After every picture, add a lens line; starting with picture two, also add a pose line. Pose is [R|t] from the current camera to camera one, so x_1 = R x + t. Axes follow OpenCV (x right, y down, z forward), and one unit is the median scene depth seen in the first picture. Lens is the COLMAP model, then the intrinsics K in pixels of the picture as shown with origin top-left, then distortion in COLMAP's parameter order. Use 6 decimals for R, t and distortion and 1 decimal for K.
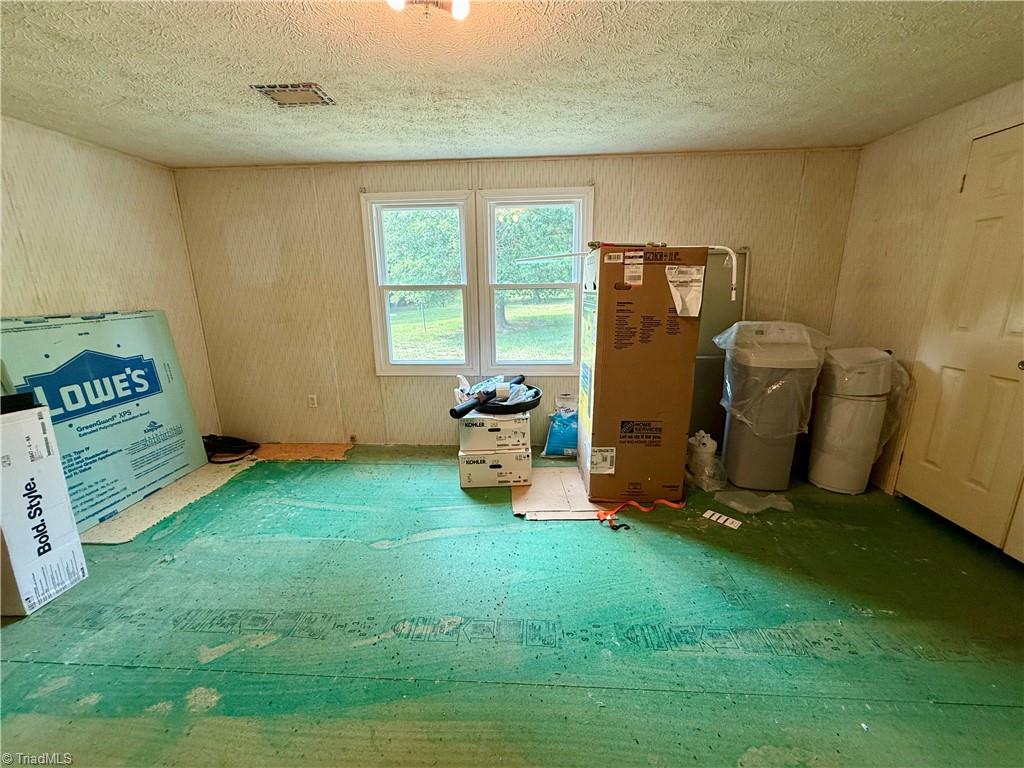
lens RADIAL K [[406.6, 0, 508.6], [0, 406.6, 384.0], [0, 0, 1]] dist [-0.001272, -0.000335]
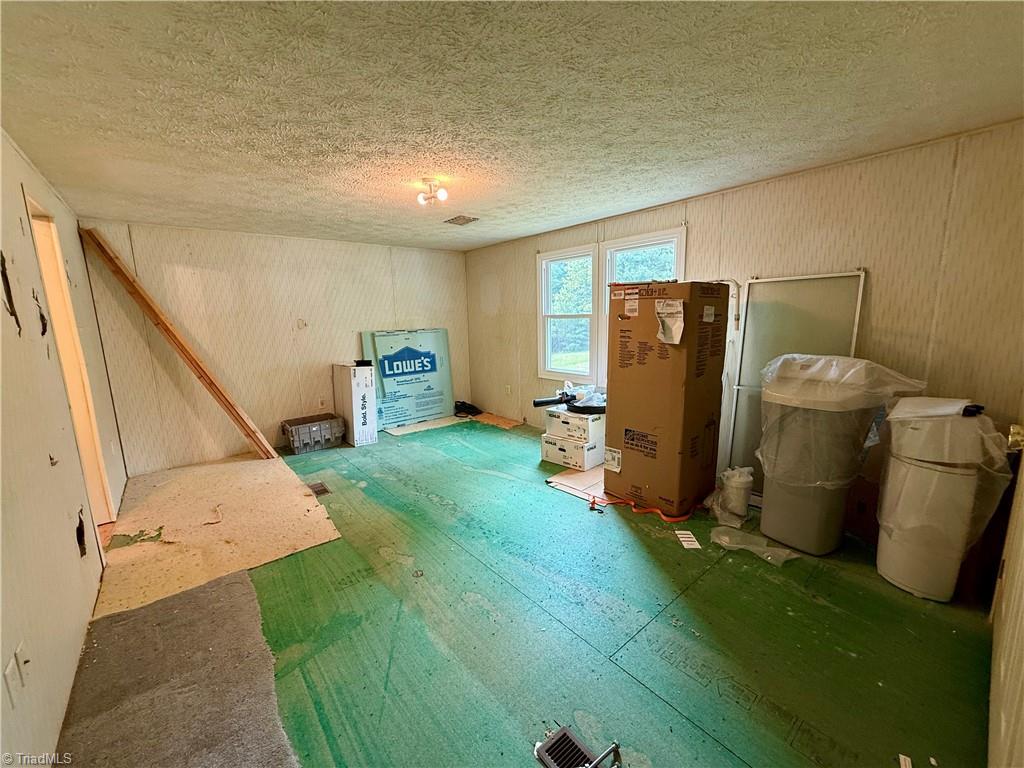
lens RADIAL K [[406.6, 0, 508.3], [0, 406.6, 384.4], [0, 0, 1]] dist [-0.001272, -0.000335]
pose [[0.682037, 0.118675, -0.721625, 0.847653], [-0.156423, 0.987583, 0.014572, -0.000895], [0.714393, 0.102940, 0.692131, -0.077253]]
